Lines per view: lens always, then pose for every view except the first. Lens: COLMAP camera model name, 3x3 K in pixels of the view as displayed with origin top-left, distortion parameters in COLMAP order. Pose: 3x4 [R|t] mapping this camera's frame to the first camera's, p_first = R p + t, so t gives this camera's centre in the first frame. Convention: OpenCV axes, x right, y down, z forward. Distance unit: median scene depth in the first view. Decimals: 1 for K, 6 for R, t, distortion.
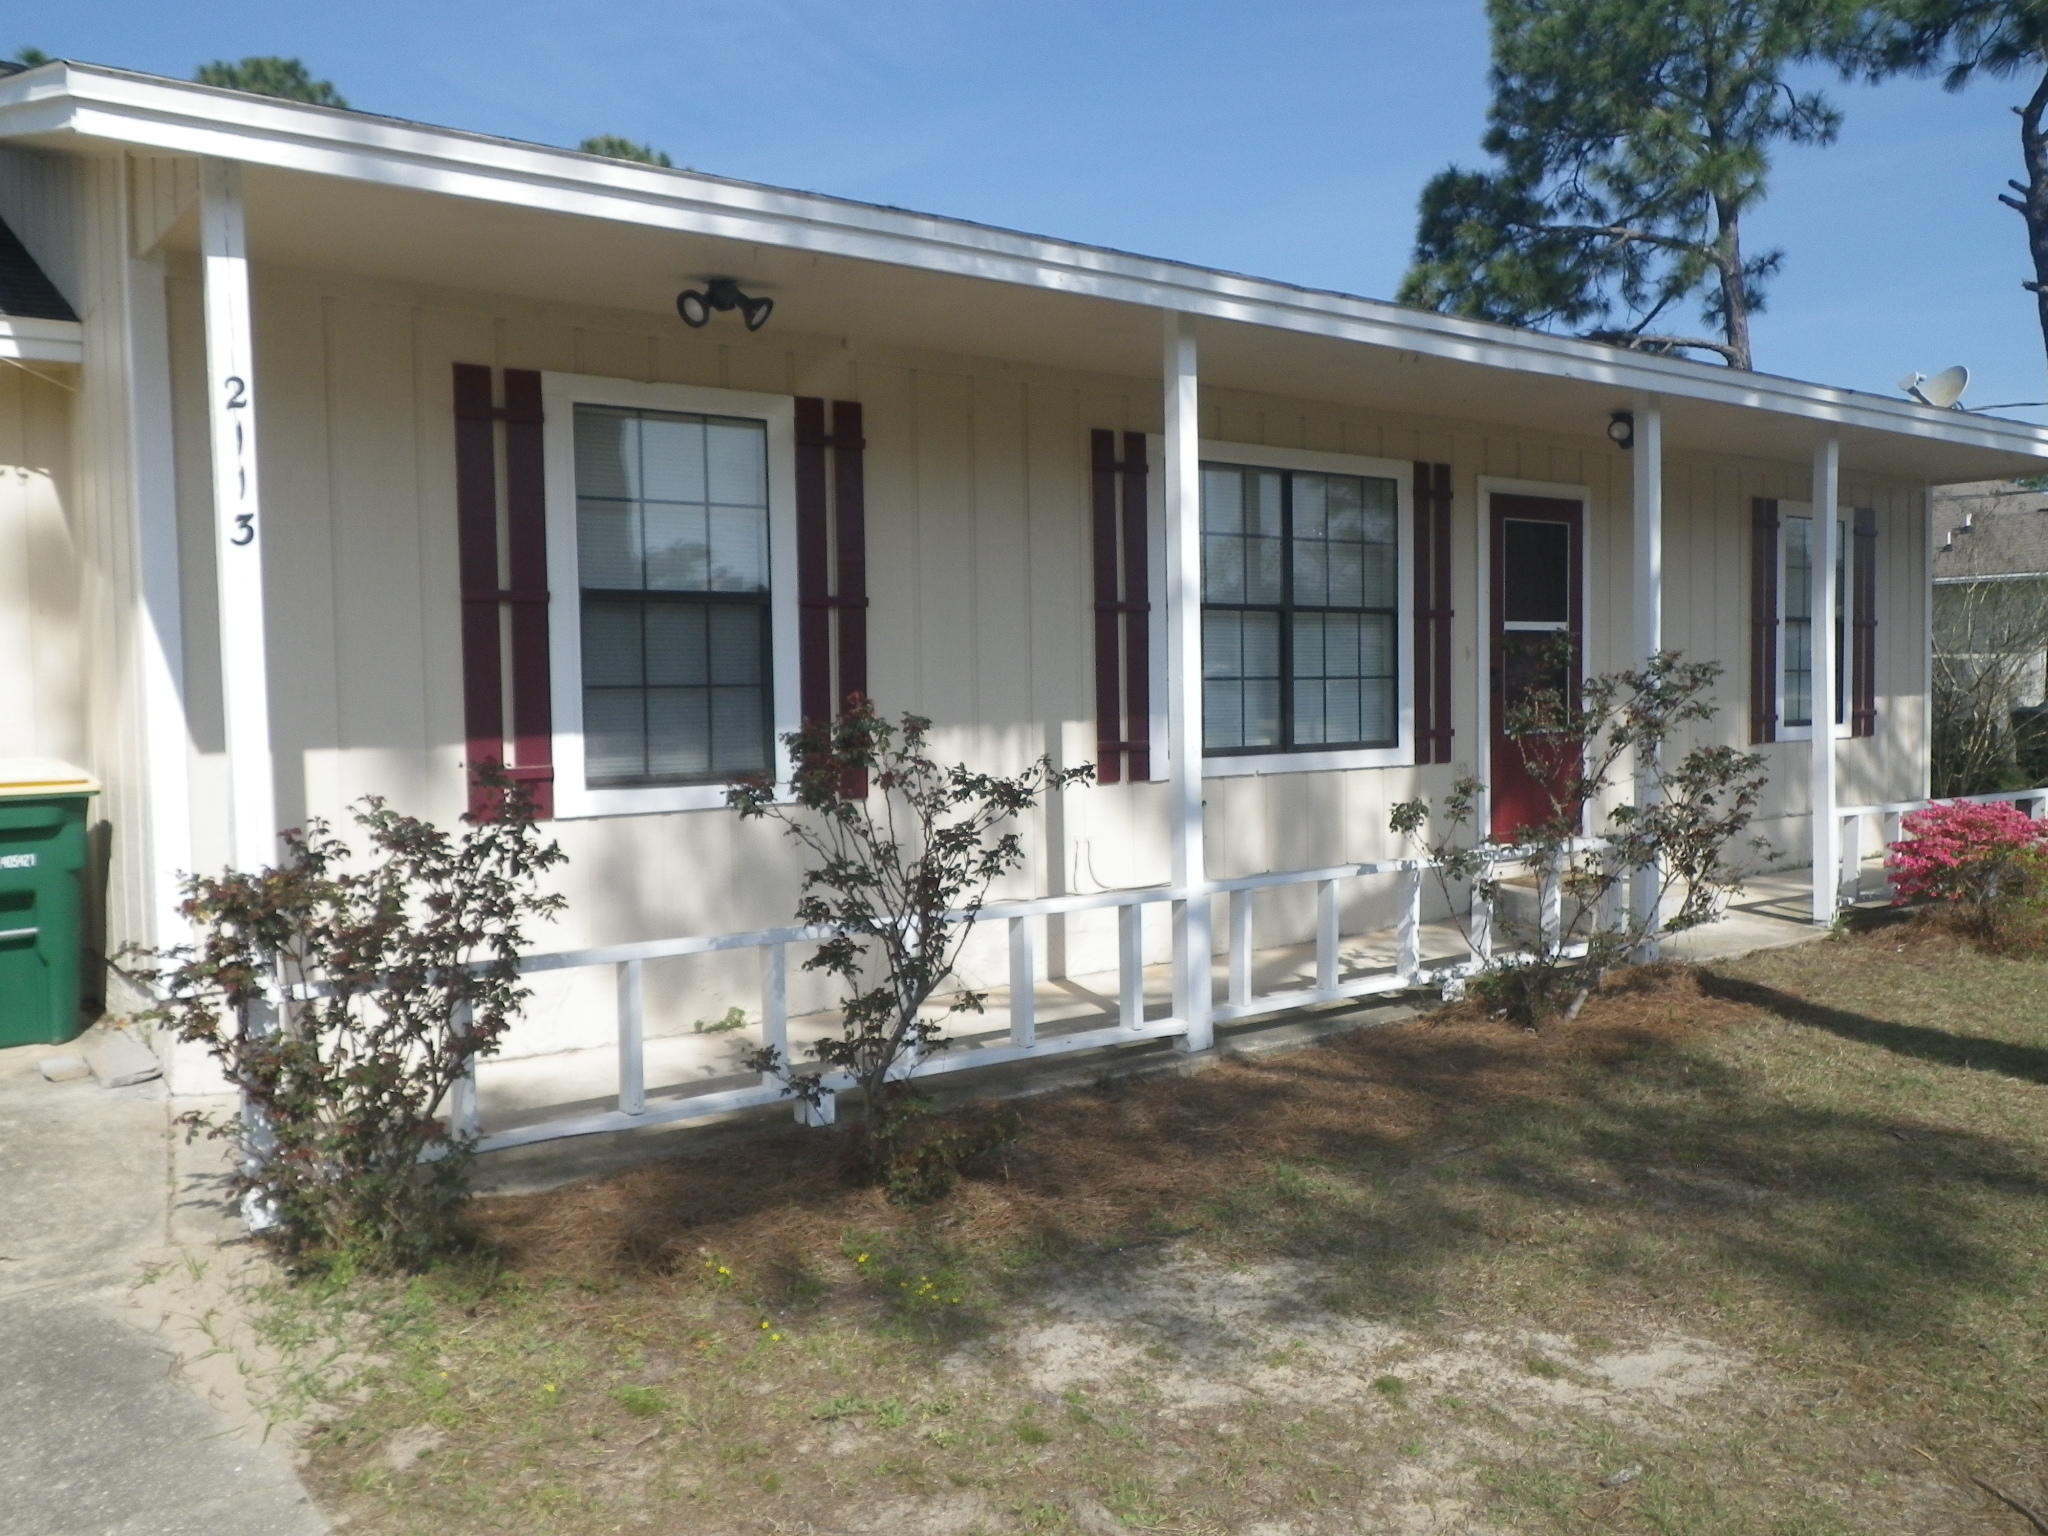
lens RADIAL K [[1677.3, 0, 1024.0], [0, 1677.3, 768.0], [0, 0, 1]] dist [-0.014925, -0.002098]
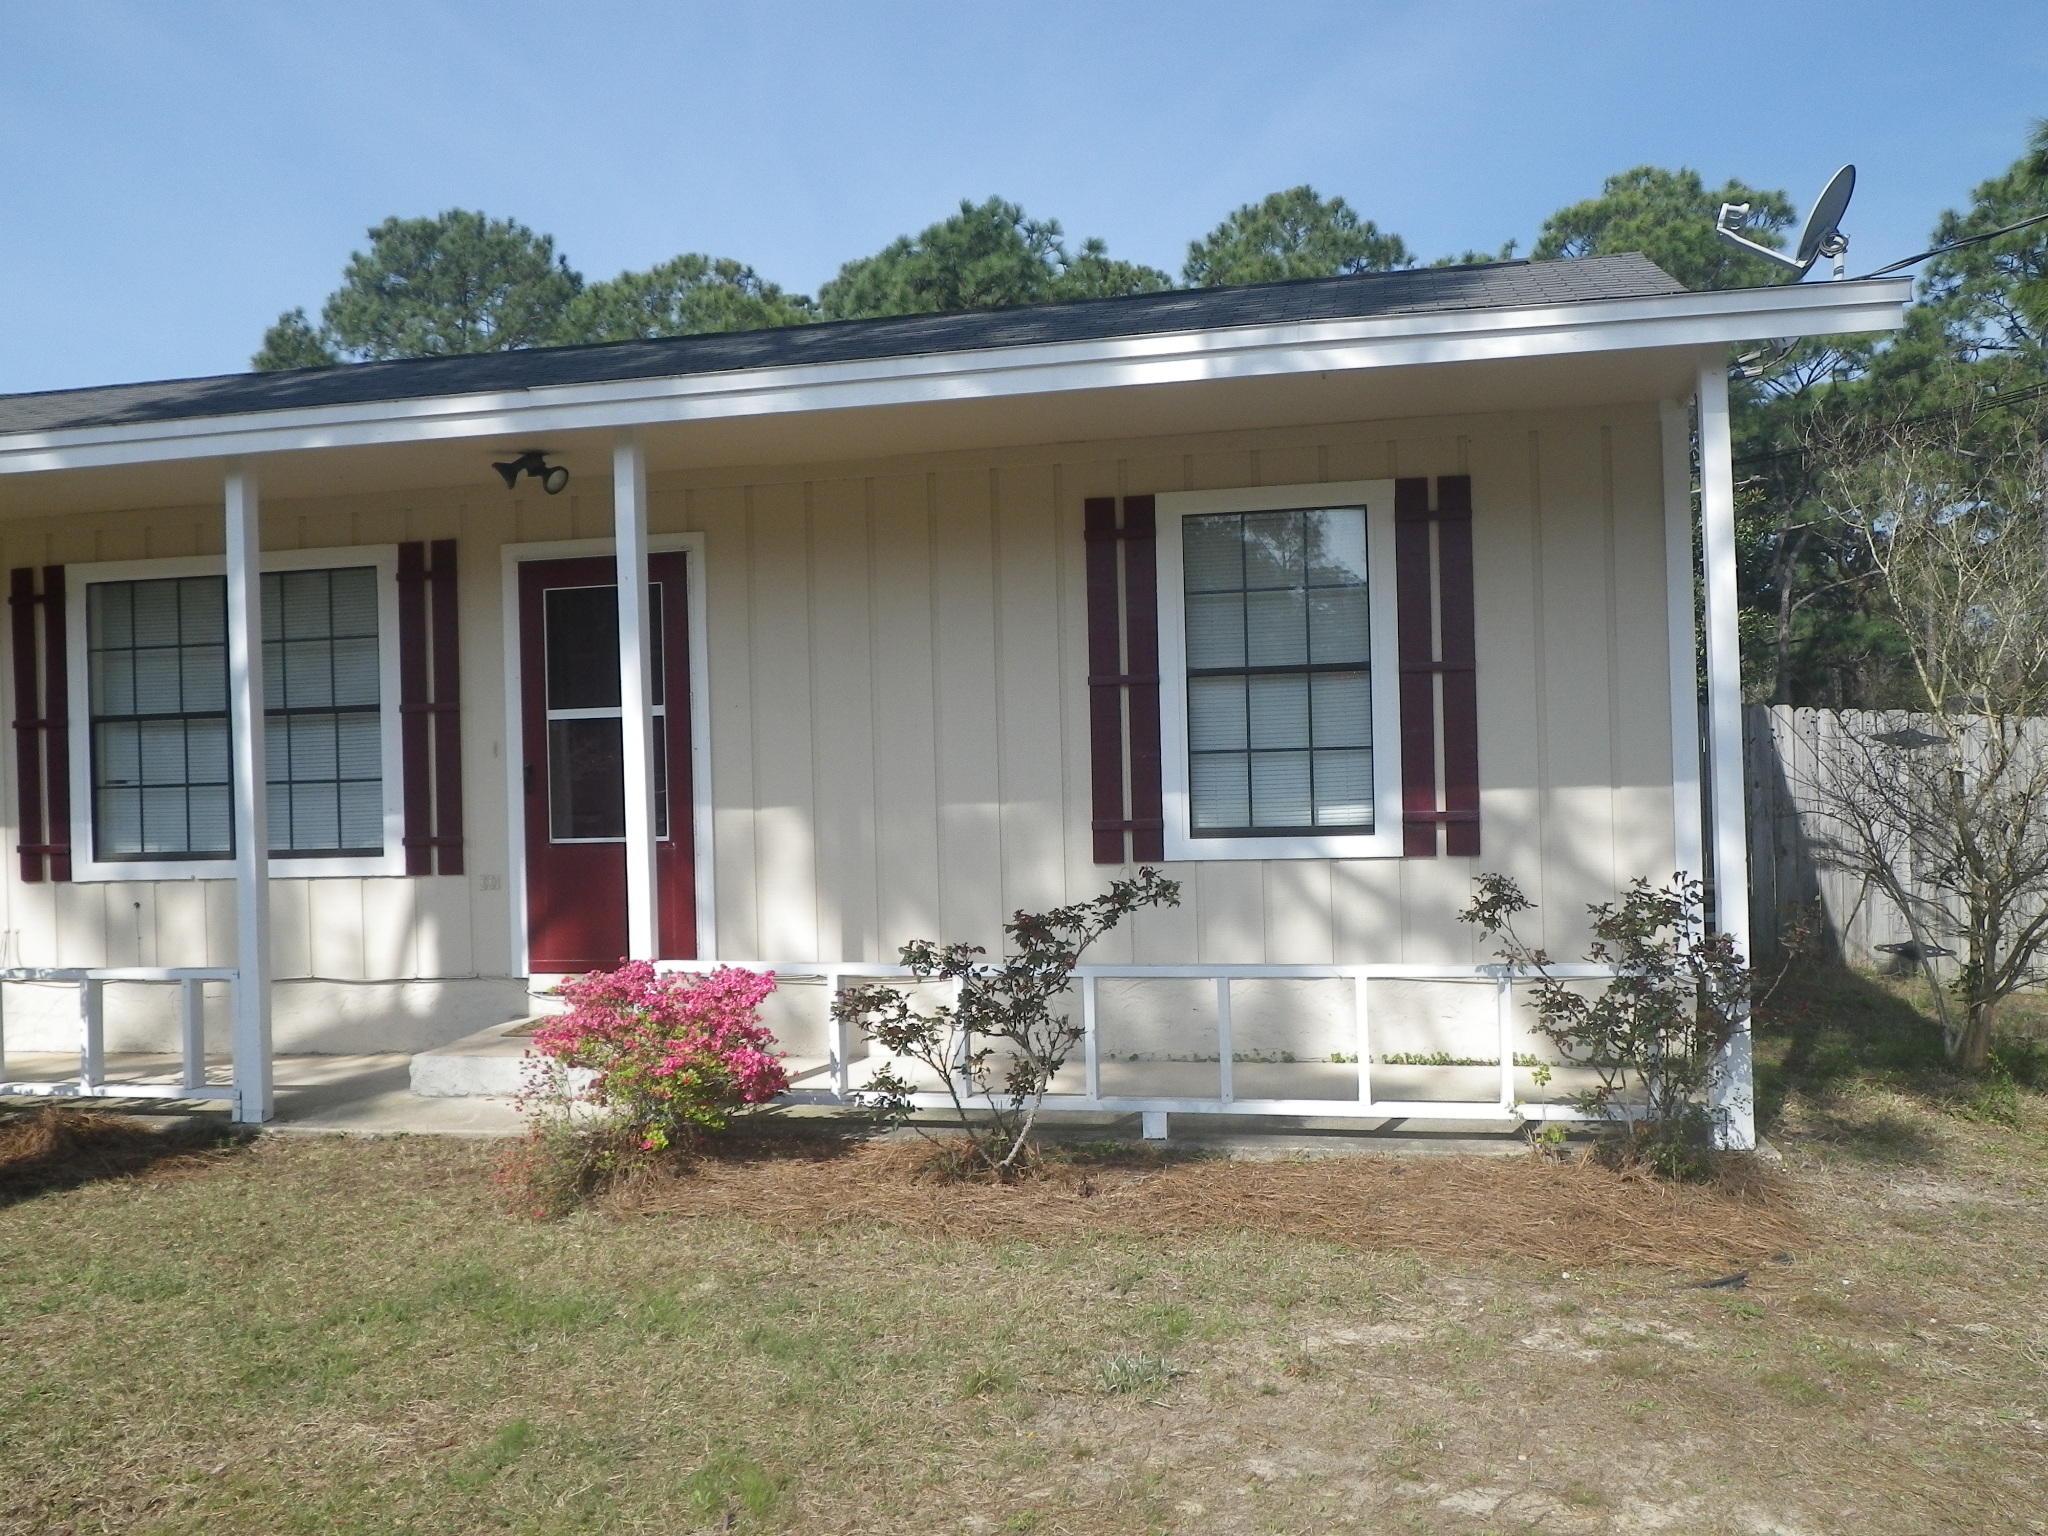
lens RADIAL K [[1343.0, 0, 1024.0], [0, 1343.0, 768.0], [0, 0, 1]] dist [-0.005174, 0.000264]
pose [[0.686031, -0.003401, -0.727564, 0.954426], [-0.014475, 0.999727, -0.018322, -0.050025], [0.727428, 0.023101, 0.685795, 0.718175]]
